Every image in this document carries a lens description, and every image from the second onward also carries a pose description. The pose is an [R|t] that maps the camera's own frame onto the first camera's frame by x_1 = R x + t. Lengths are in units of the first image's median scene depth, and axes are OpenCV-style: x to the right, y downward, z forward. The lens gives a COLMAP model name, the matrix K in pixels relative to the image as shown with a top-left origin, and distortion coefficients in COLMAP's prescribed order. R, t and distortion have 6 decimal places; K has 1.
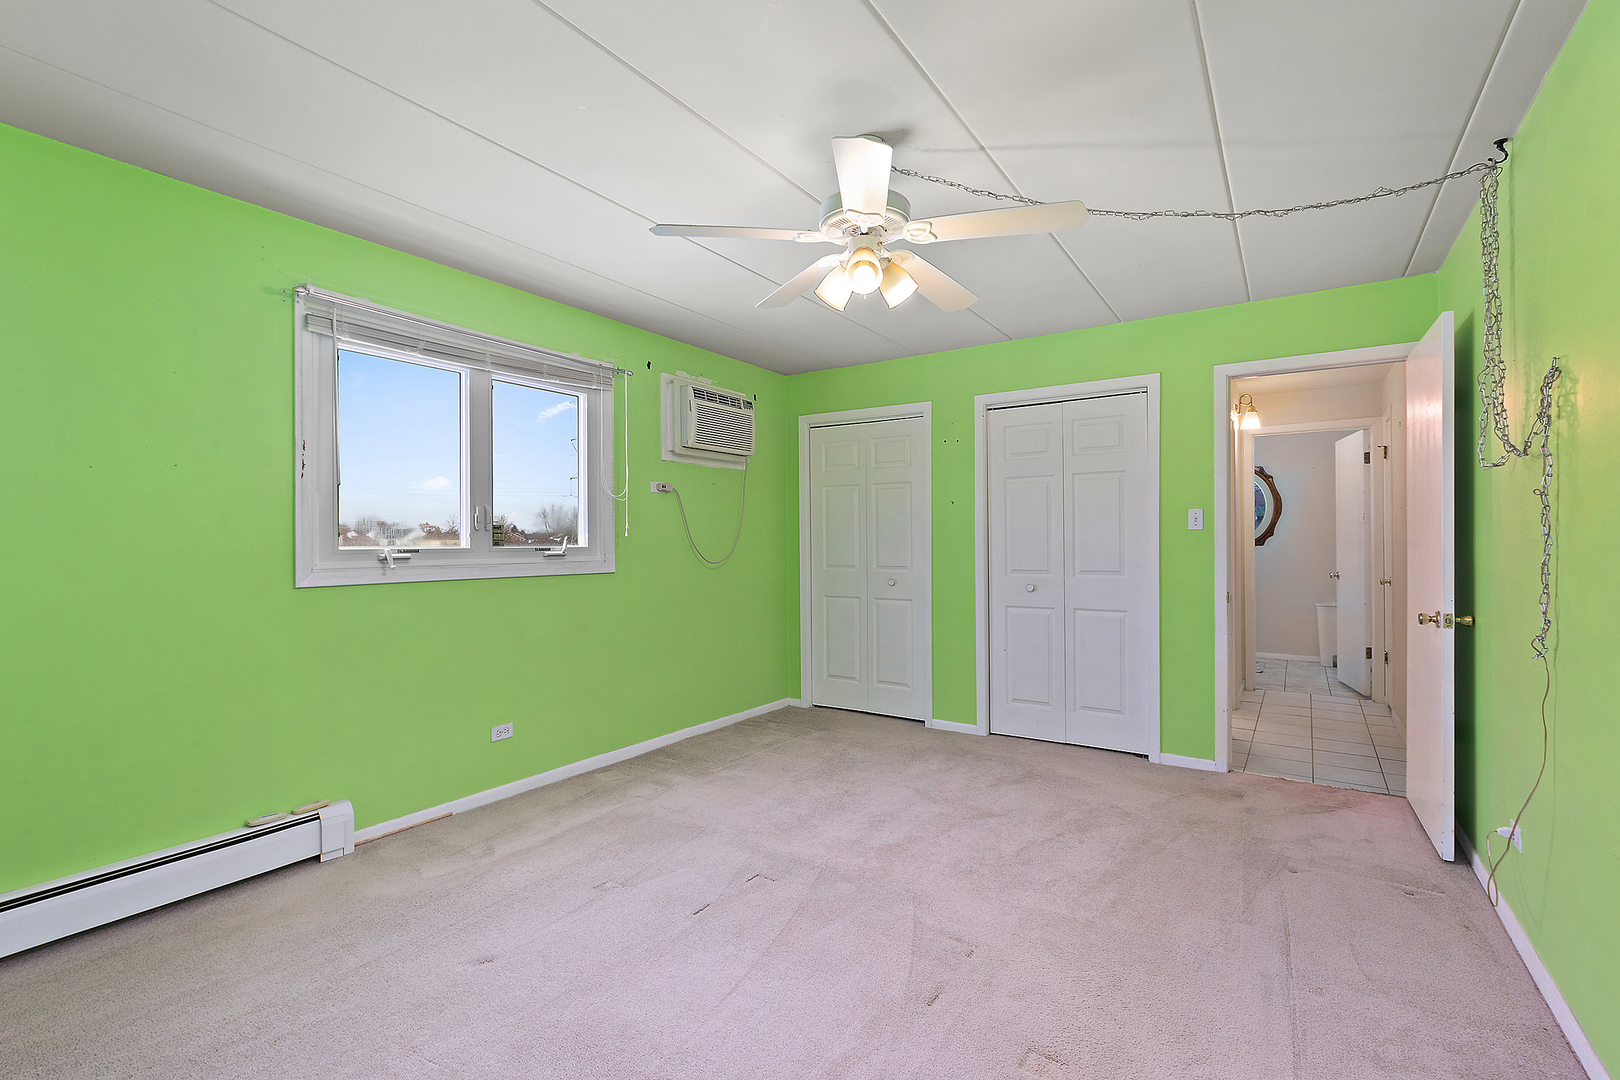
lens RADIAL K [[738.8, 0, 805.0], [0, 738.8, 541.1], [0, 0, 1]] dist [-0.002176, -0.000250]
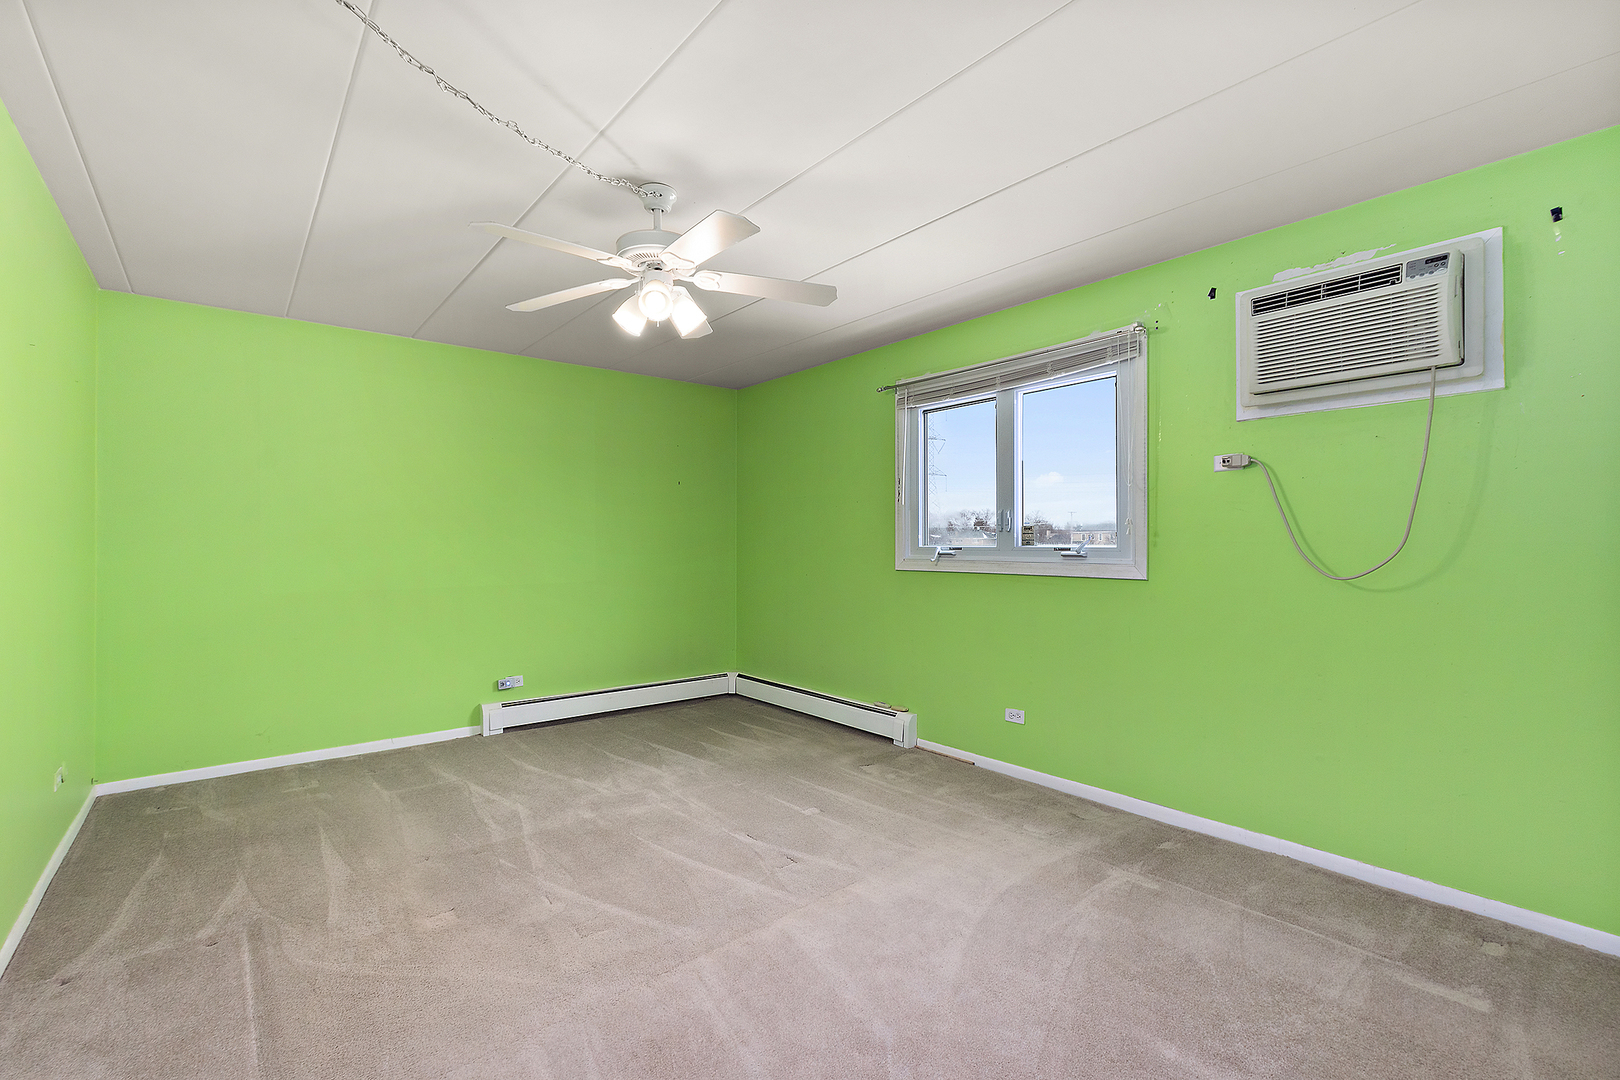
lens RADIAL K [[738.8, 0, 805.0], [0, 738.8, 541.1], [0, 0, 1]] dist [-0.002176, -0.000250]
pose [[-0.317784, 0.002365, -0.948160, 0.712282], [0.001300, 0.999997, 0.002059, -0.002274], [0.948162, -0.000579, -0.317786, 1.037155]]
